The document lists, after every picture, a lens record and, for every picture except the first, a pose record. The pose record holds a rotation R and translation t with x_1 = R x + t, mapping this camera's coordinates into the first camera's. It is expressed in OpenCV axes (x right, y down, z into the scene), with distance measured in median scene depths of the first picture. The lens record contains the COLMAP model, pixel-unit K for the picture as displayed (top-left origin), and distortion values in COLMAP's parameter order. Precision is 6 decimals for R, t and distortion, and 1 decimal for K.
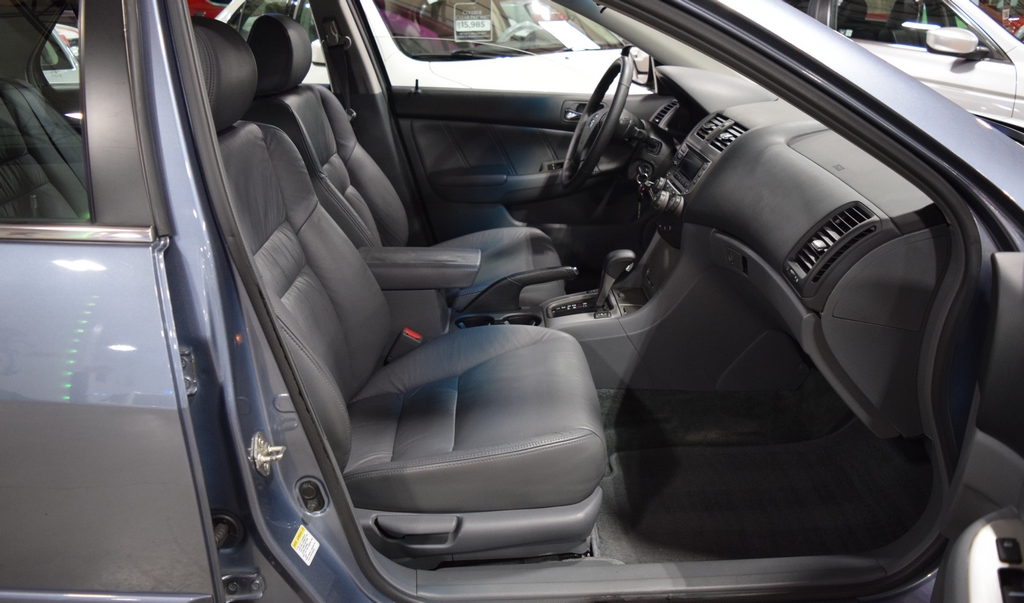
lens RADIAL K [[804.3, 0, 514.6], [0, 804.3, 299.4], [0, 0, 1]] dist [-0.081430, -0.006309]
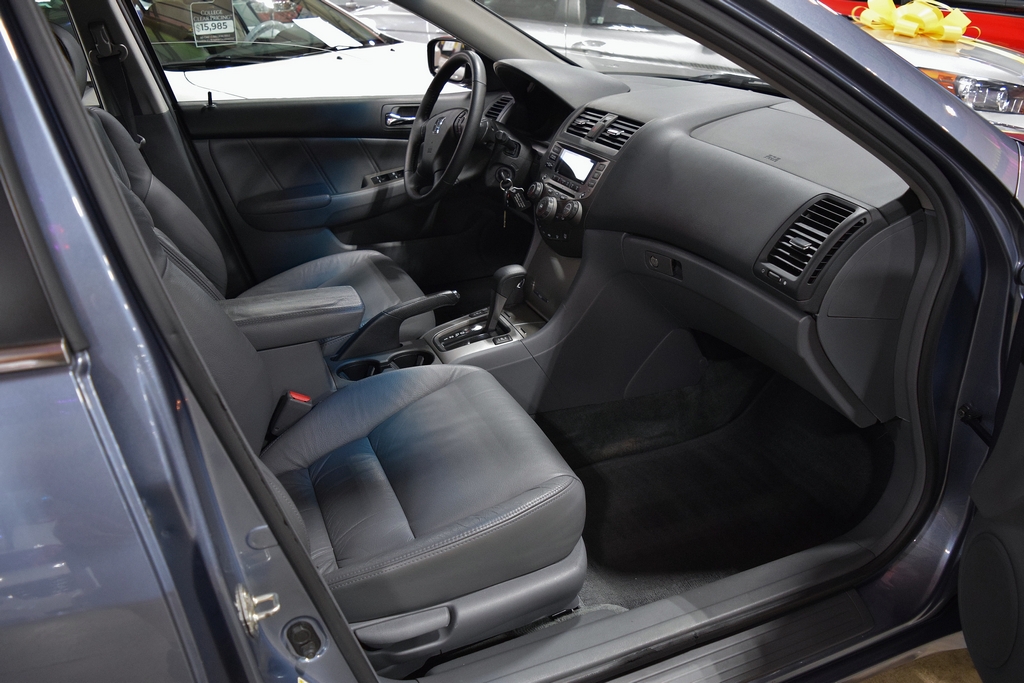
lens RADIAL K [[791.1, 0, 510.6], [0, 791.1, 364.1], [0, 0, 1]] dist [-0.089864, 0.013783]
pose [[0.934489, -0.165300, 0.315287, -0.170879], [0.137867, 0.984591, 0.107576, -0.048704], [-0.328211, -0.057061, 0.942879, 0.146581]]
